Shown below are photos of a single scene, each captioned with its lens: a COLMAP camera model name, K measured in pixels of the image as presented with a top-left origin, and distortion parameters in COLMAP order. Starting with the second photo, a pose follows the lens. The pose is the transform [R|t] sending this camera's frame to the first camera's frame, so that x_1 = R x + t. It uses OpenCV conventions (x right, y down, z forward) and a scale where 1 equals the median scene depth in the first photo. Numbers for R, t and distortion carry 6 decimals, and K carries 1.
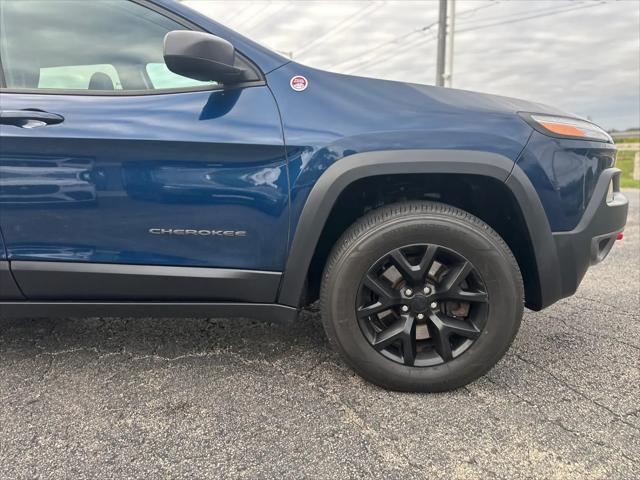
lens RADIAL K [[448.2, 0, 320.0], [0, 448.2, 240.0], [0, 0, 1]] dist [0.087333, -0.102289]
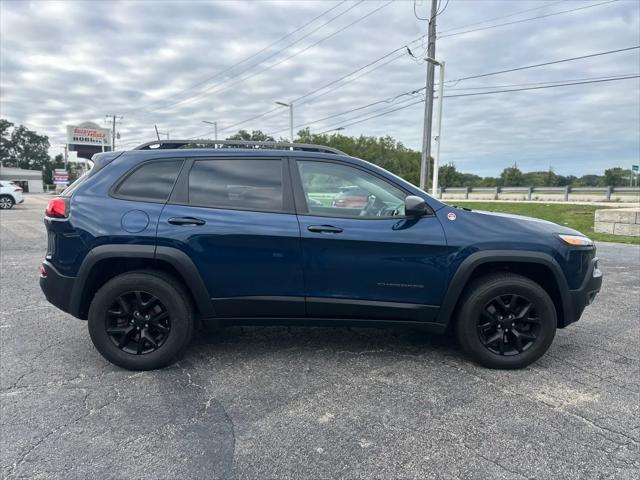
lens RADIAL K [[446.5, 0, 322.6], [0, 446.5, 235.1], [0, 0, 1]] dist [0.059892, -0.070829]
pose [[0.997592, 0.028365, 0.063298, -0.737992], [-0.023013, 0.996223, -0.083728, -0.066575], [-0.065433, 0.082069, 0.994476, -0.981772]]
